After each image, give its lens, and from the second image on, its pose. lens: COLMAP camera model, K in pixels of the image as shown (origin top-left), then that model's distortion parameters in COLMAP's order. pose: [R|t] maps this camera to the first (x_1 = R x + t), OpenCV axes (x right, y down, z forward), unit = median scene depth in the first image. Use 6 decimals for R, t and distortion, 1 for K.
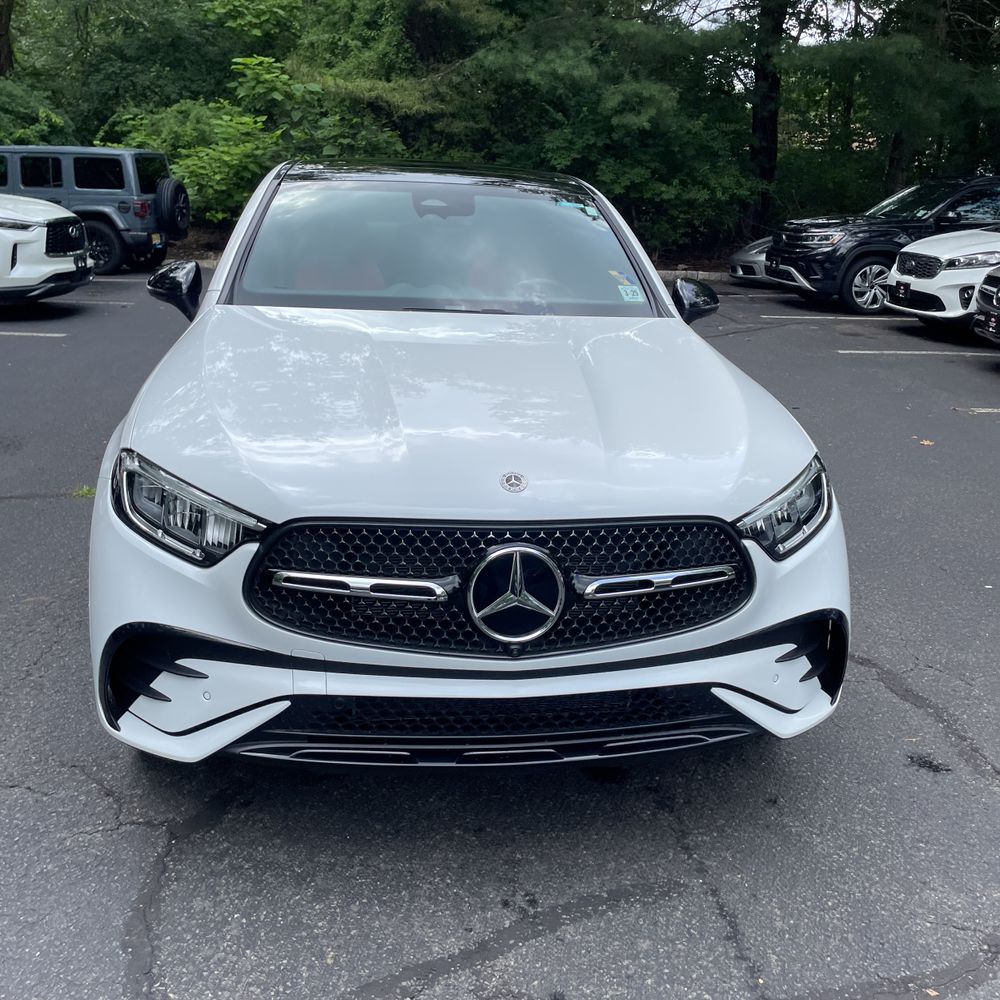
lens RADIAL K [[1007.5, 0, 509.4], [0, 1007.5, 488.0], [0, 0, 1]] dist [0.086281, -0.114462]
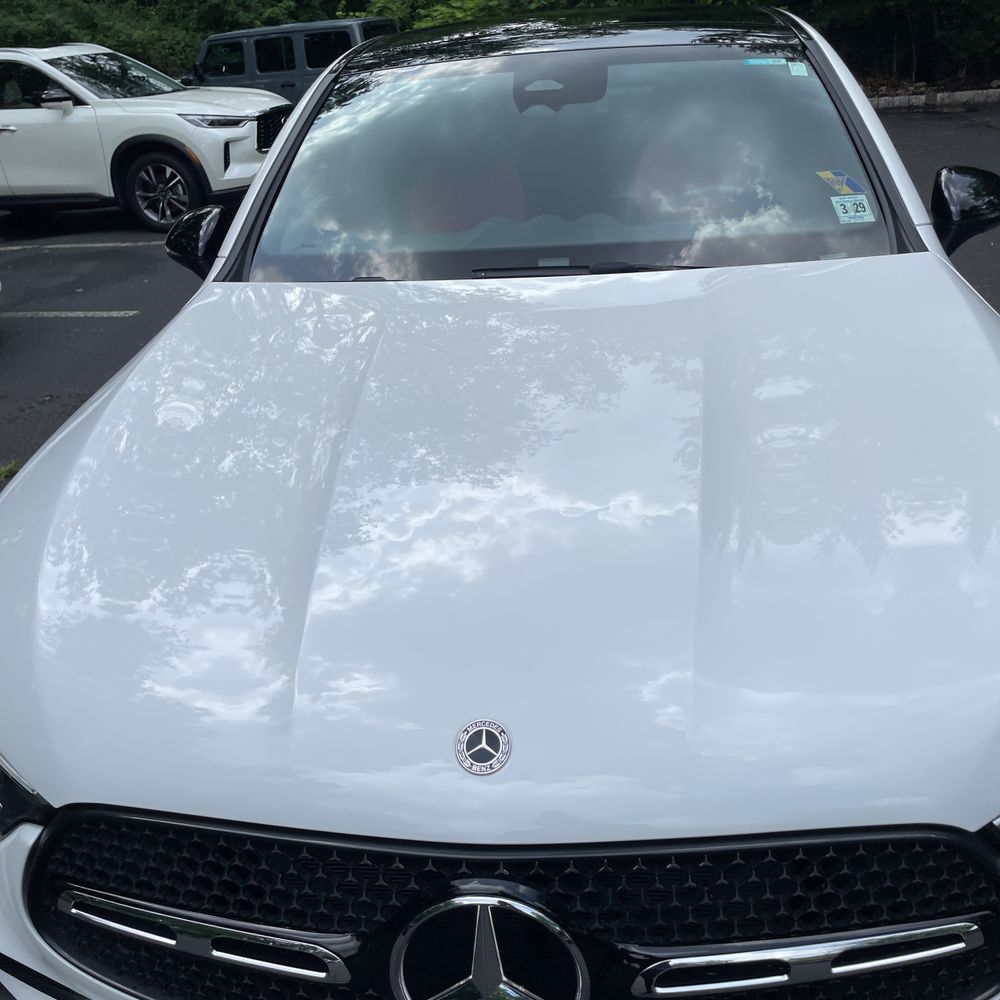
lens RADIAL K [[1007.5, 0, 509.4], [0, 1007.5, 488.0], [0, 0, 1]] dist [0.086281, -0.114462]
pose [[0.962173, 0.003663, -0.272413, 0.083338], [0.035248, 0.989832, 0.137806, -0.110067], [0.270148, -0.142195, 0.952261, 0.312730]]
